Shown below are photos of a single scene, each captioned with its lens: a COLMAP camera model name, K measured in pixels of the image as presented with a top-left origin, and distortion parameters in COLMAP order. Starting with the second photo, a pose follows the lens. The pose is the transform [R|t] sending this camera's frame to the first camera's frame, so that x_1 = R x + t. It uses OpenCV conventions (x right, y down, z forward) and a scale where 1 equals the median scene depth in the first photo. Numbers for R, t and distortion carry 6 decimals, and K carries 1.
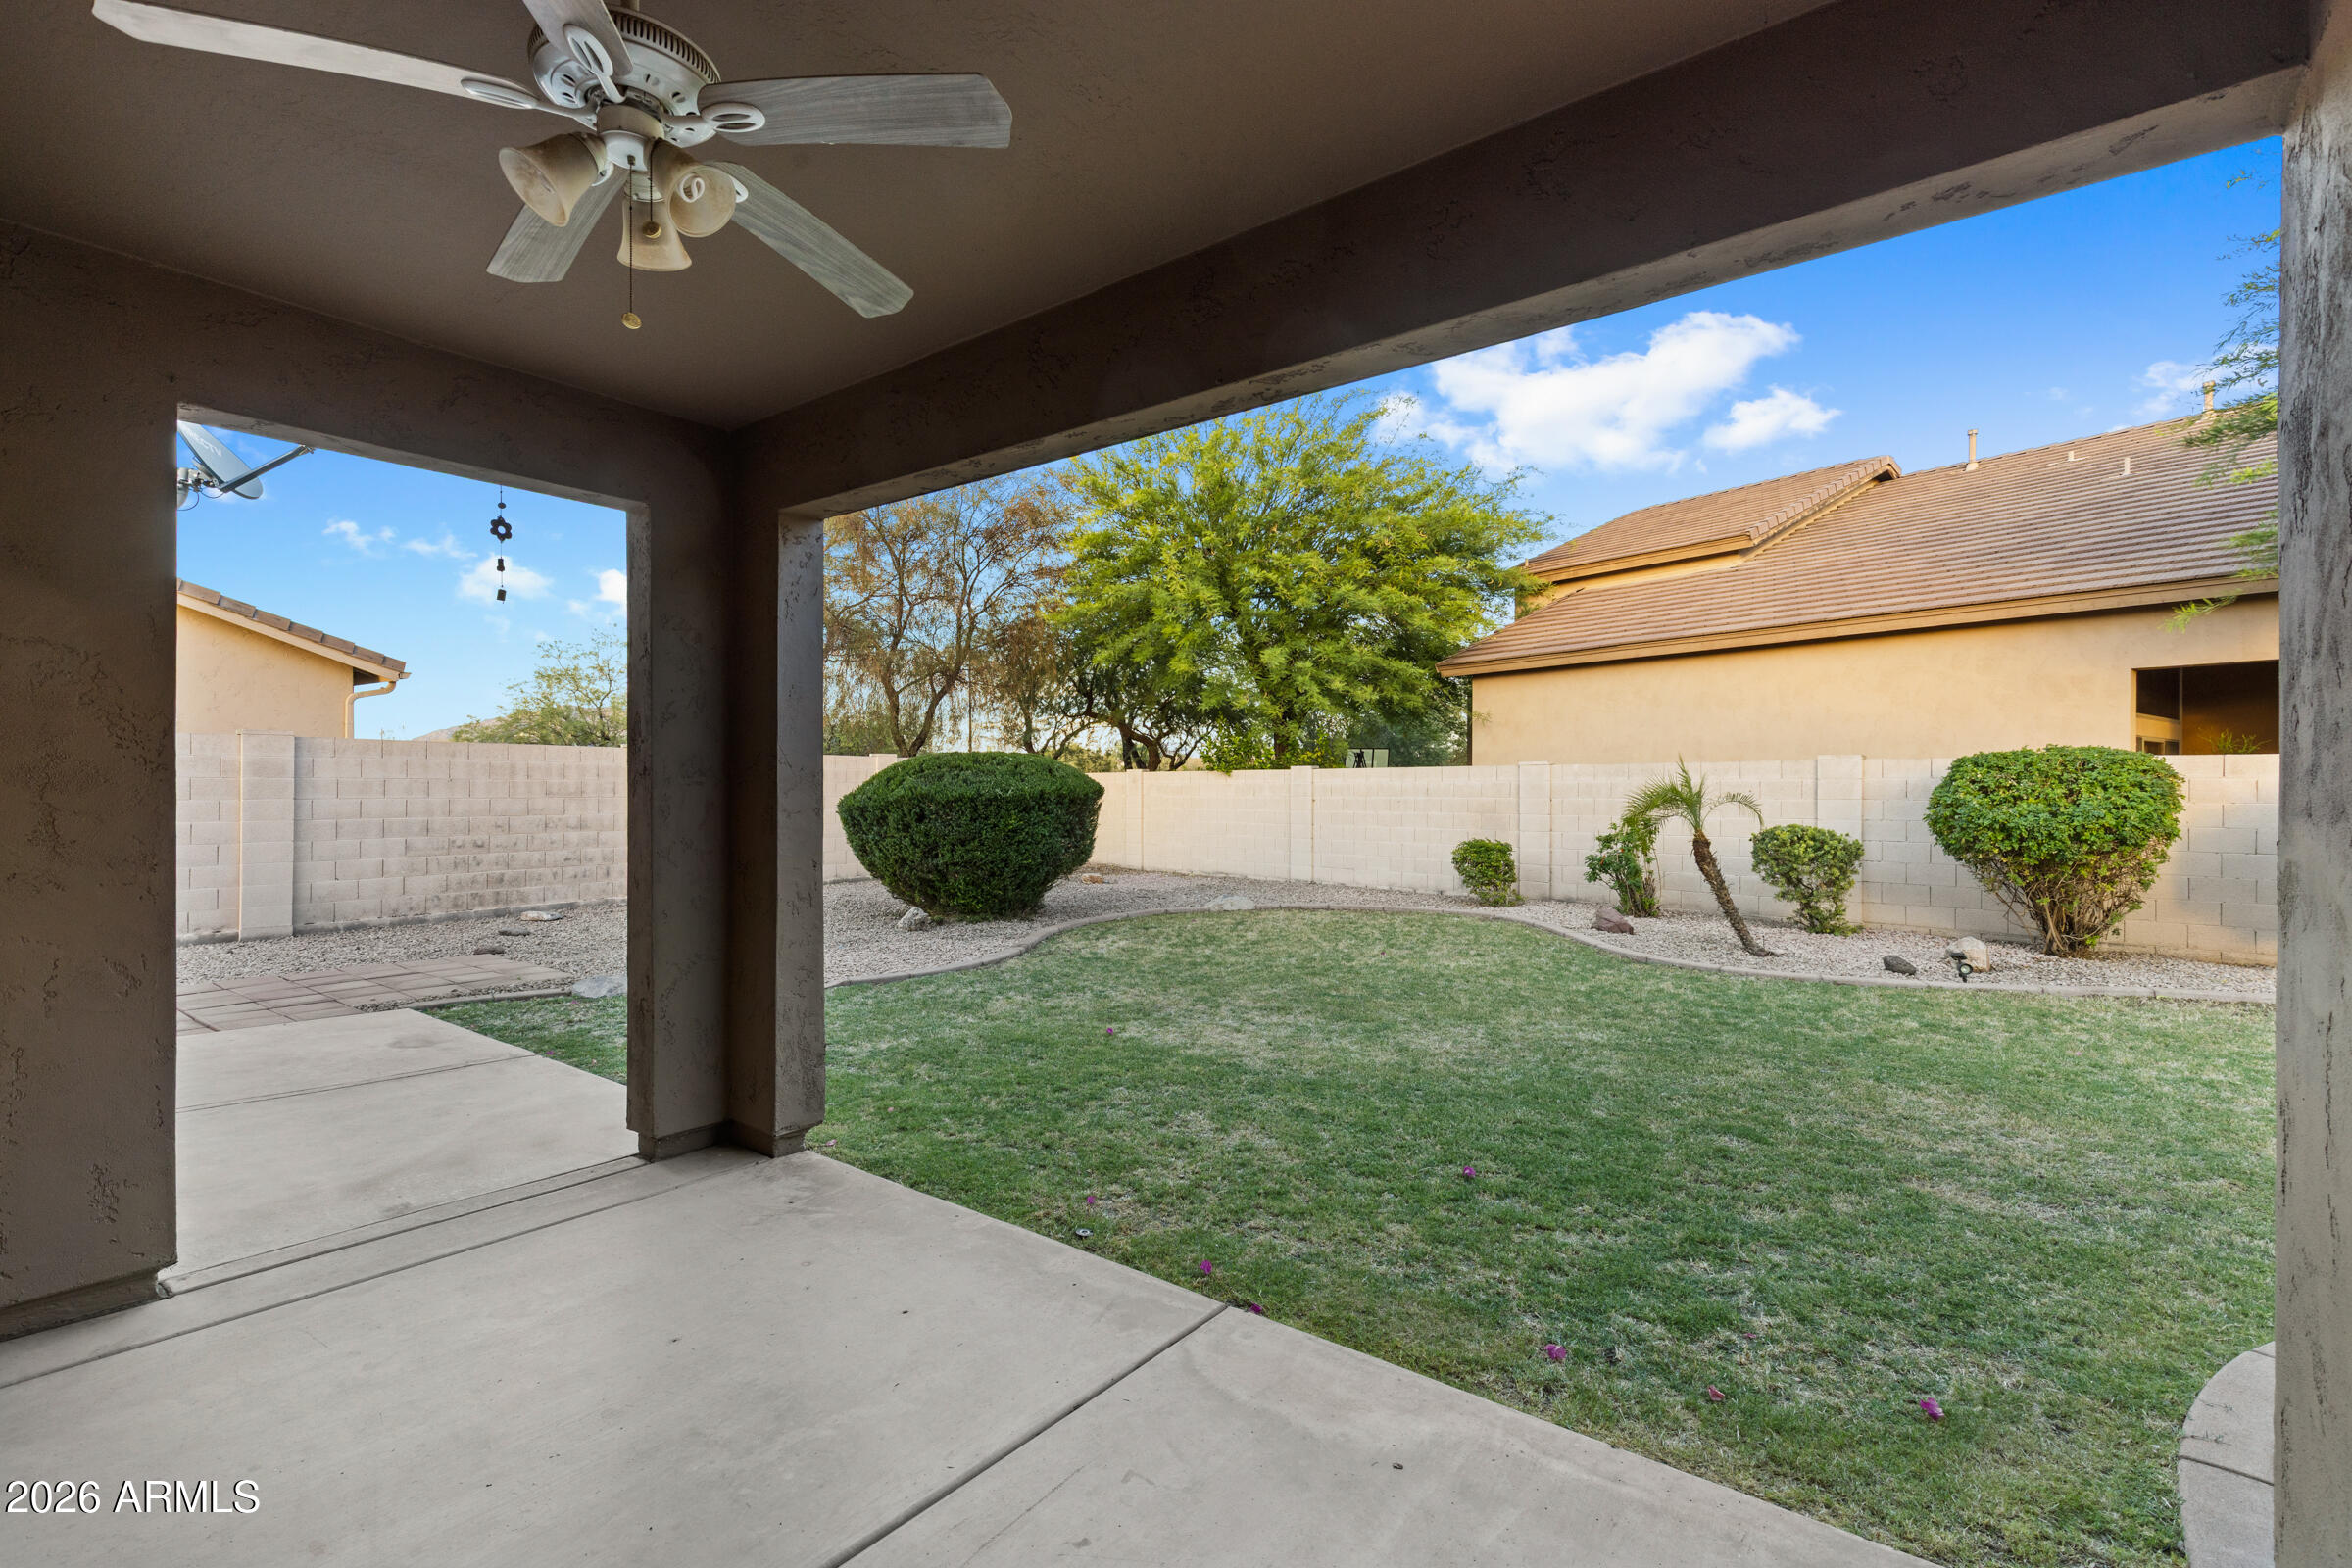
lens RADIAL K [[1053.5, 0, 1180.0], [0, 1053.5, 788.9], [0, 0, 1]] dist [0.004297, -0.000511]
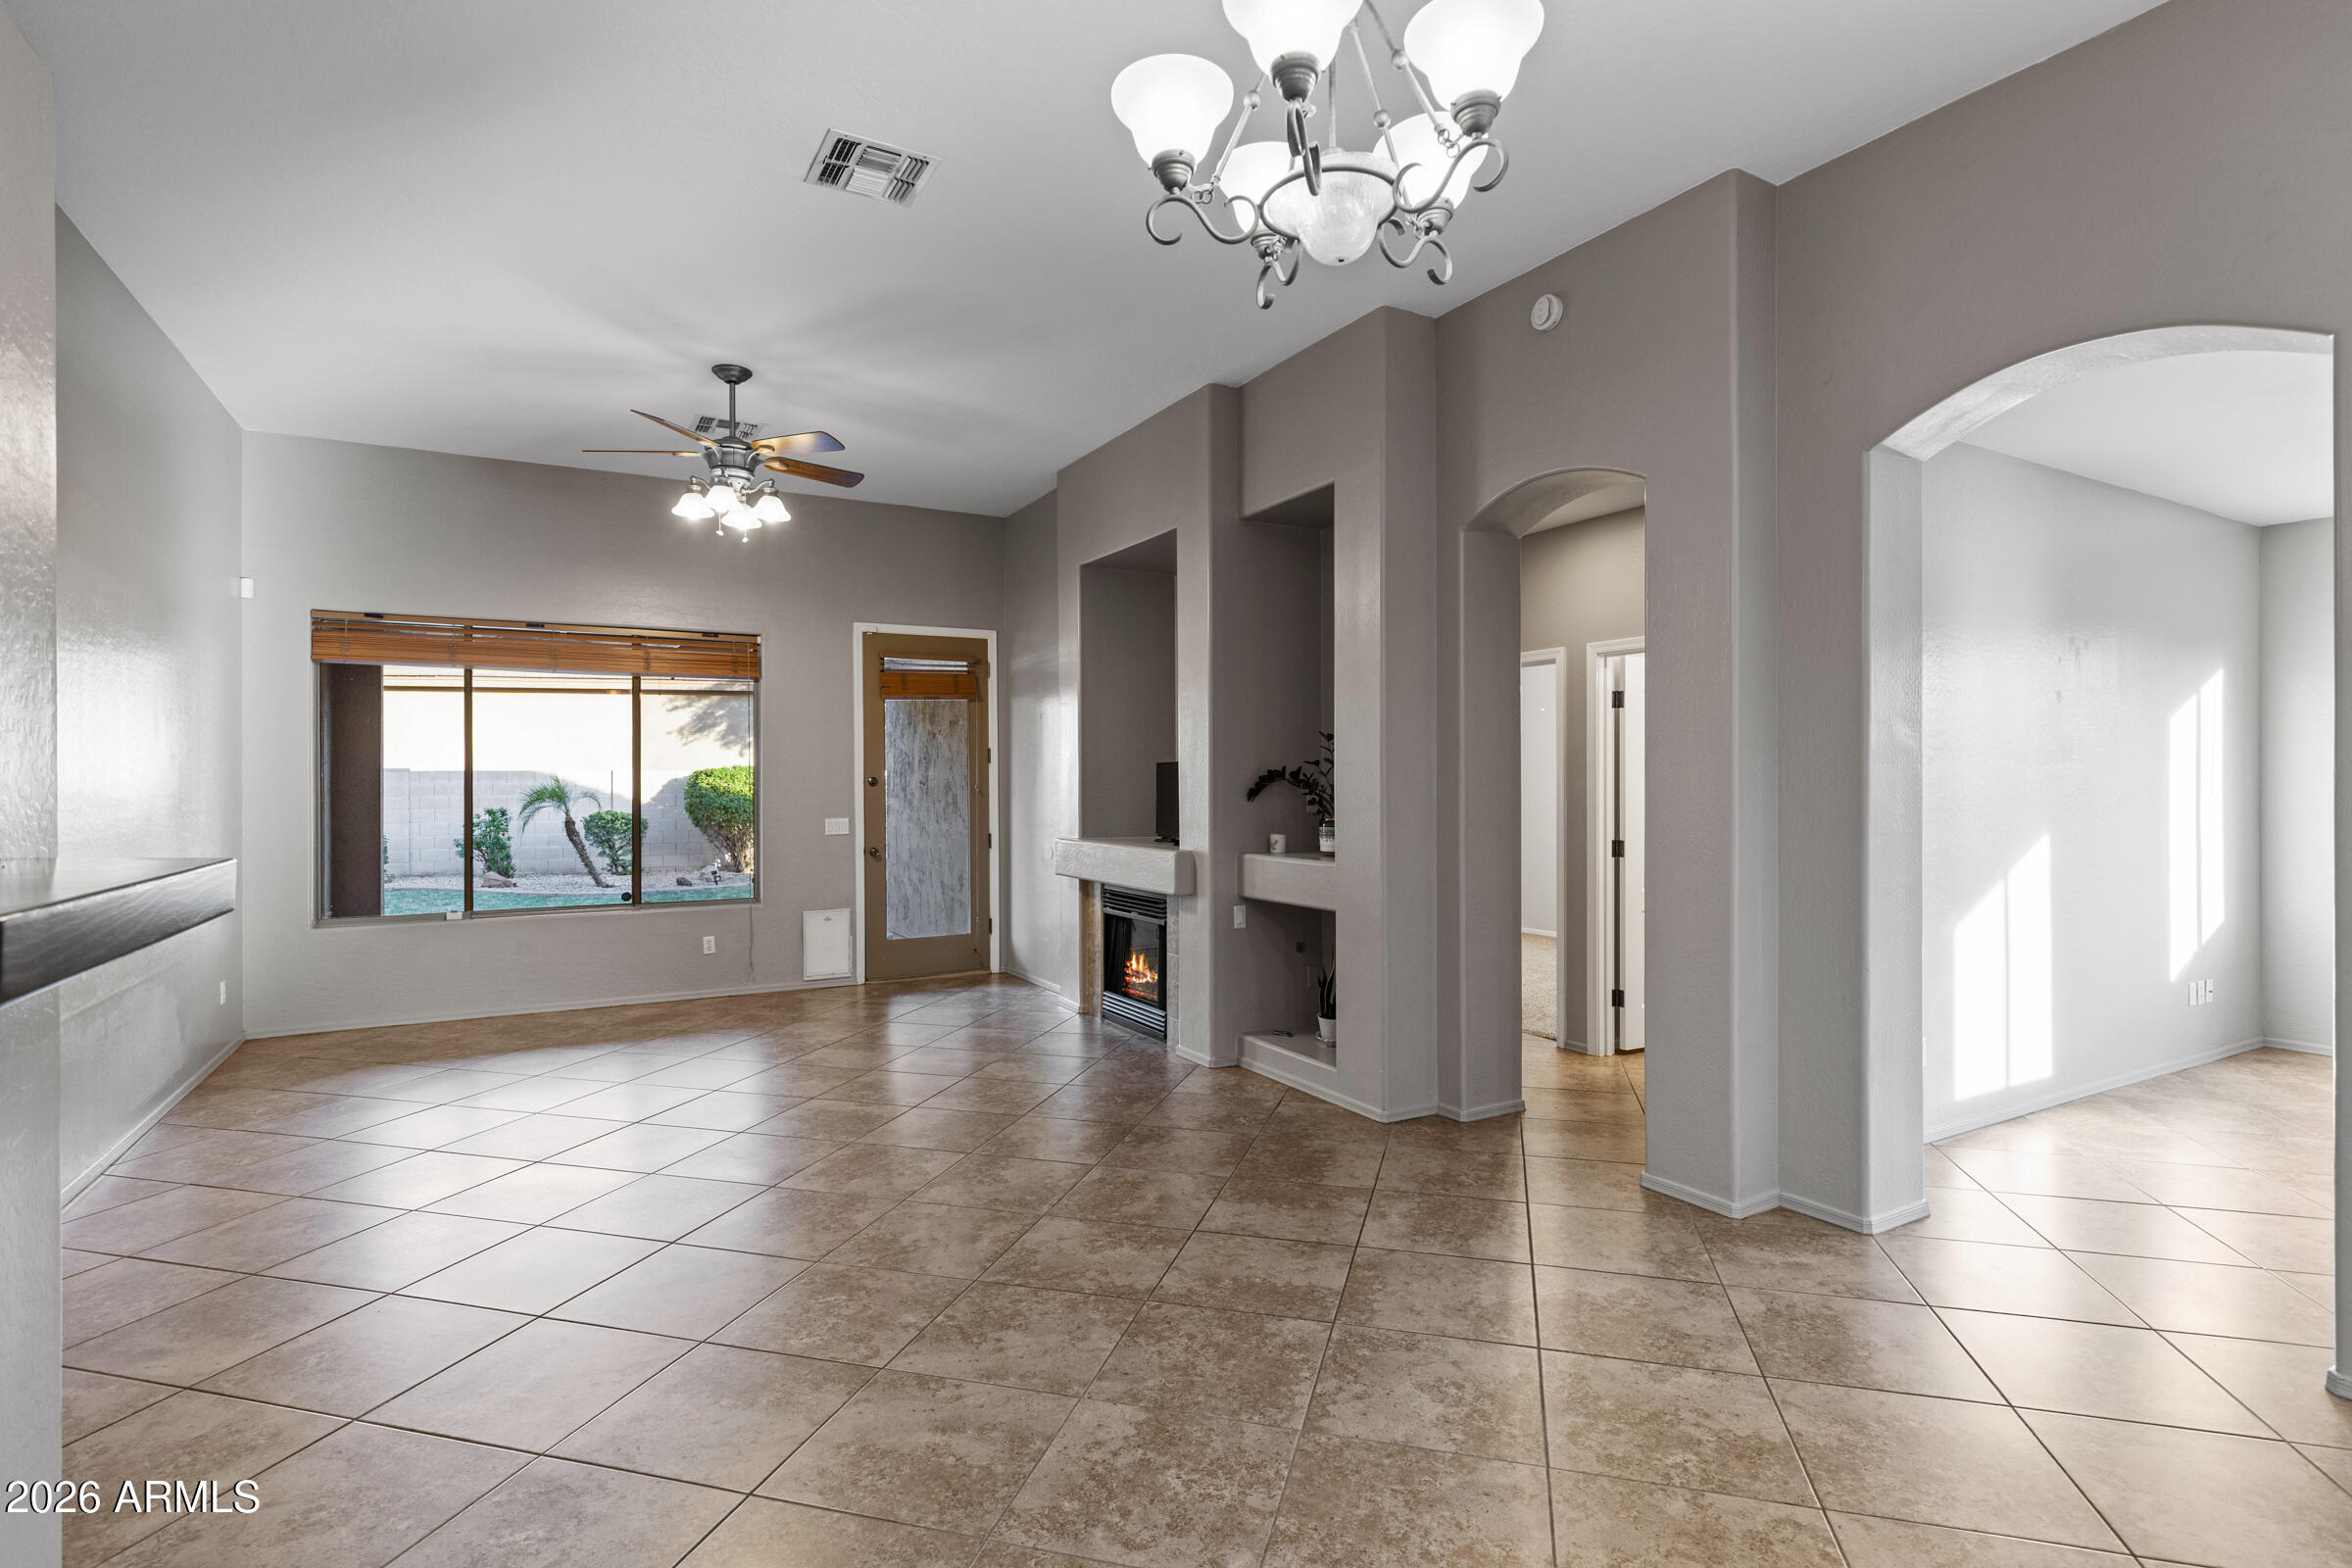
lens RADIAL K [[1141.4, 0, 1169.7], [0, 1141.4, 781.2], [0, 0, 1]] dist [0.000583, 0.000010]
pose [[0.393879, -0.002444, 0.919159, -0.723145], [0.003706, 0.999993, 0.001070, -0.010901], [-0.919155, 0.002985, 0.393885, -0.513362]]
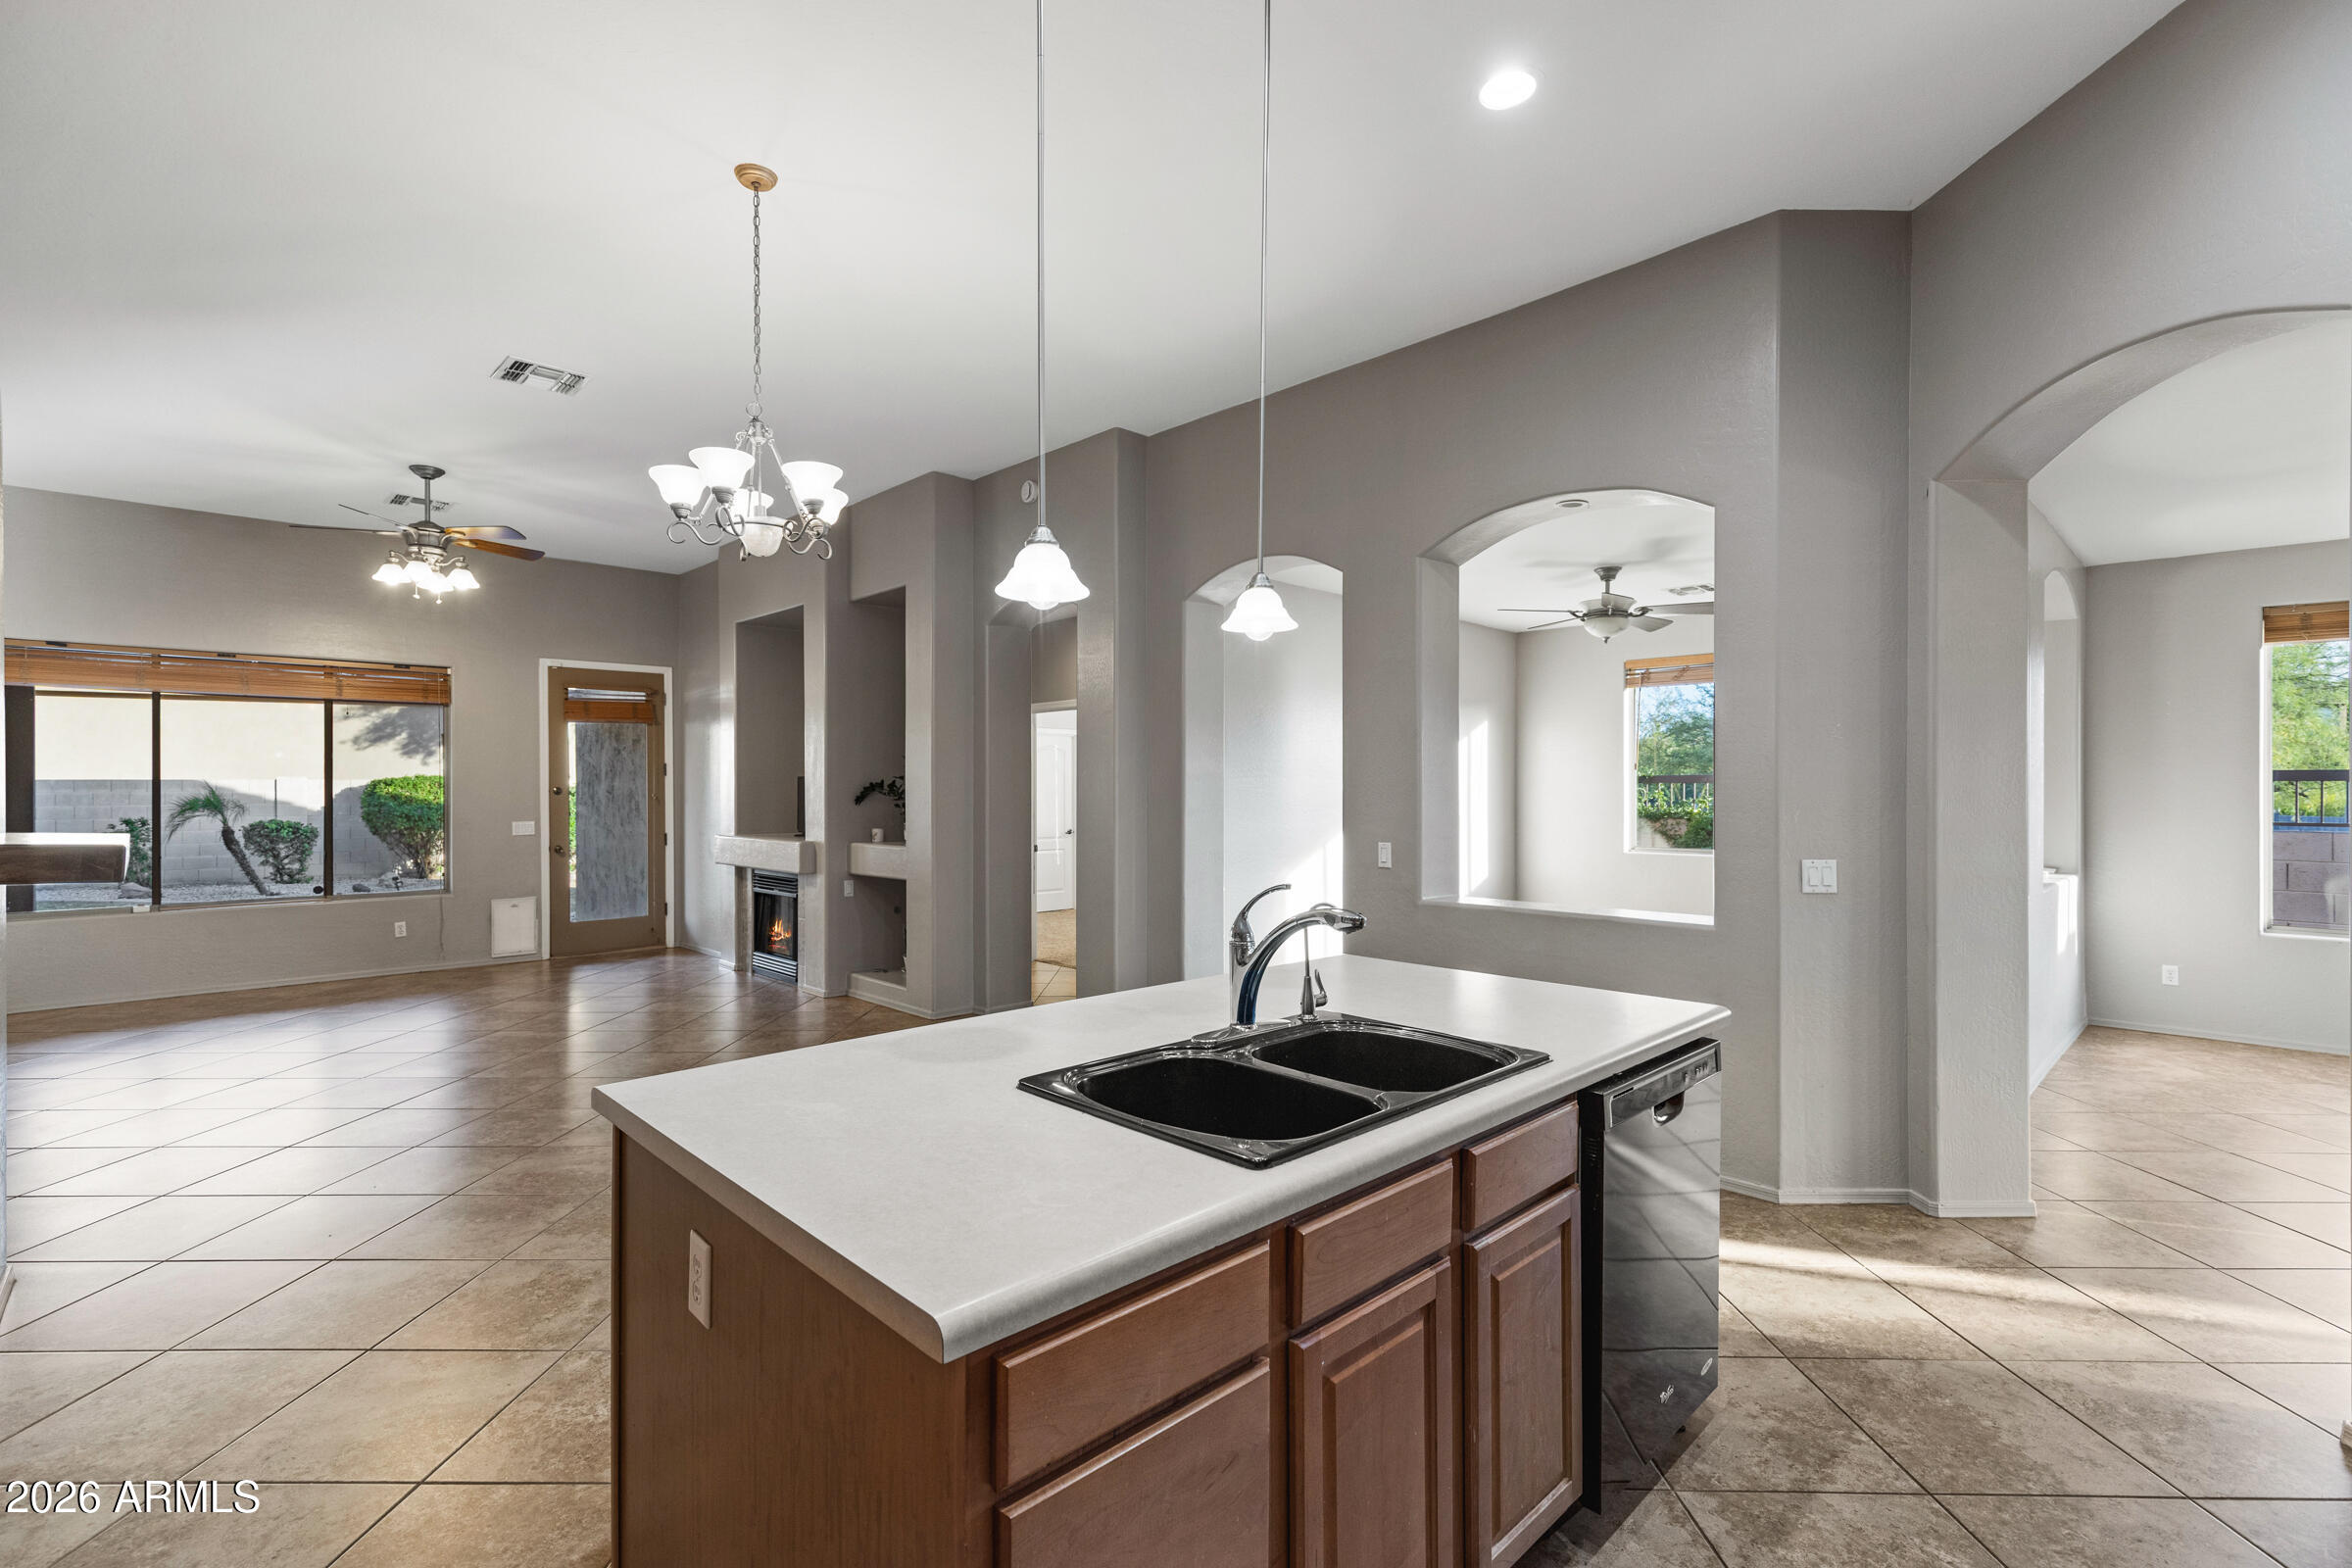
lens RADIAL K [[1053.5, 0, 1180.0], [0, 1053.5, 788.9], [0, 0, 1]] dist [0.004297, -0.000511]
pose [[0.139448, -0.001406, 0.990228, -0.873659], [0.003087, 0.999995, 0.000985, -0.011369], [-0.990225, 0.002920, 0.139451, -0.647229]]
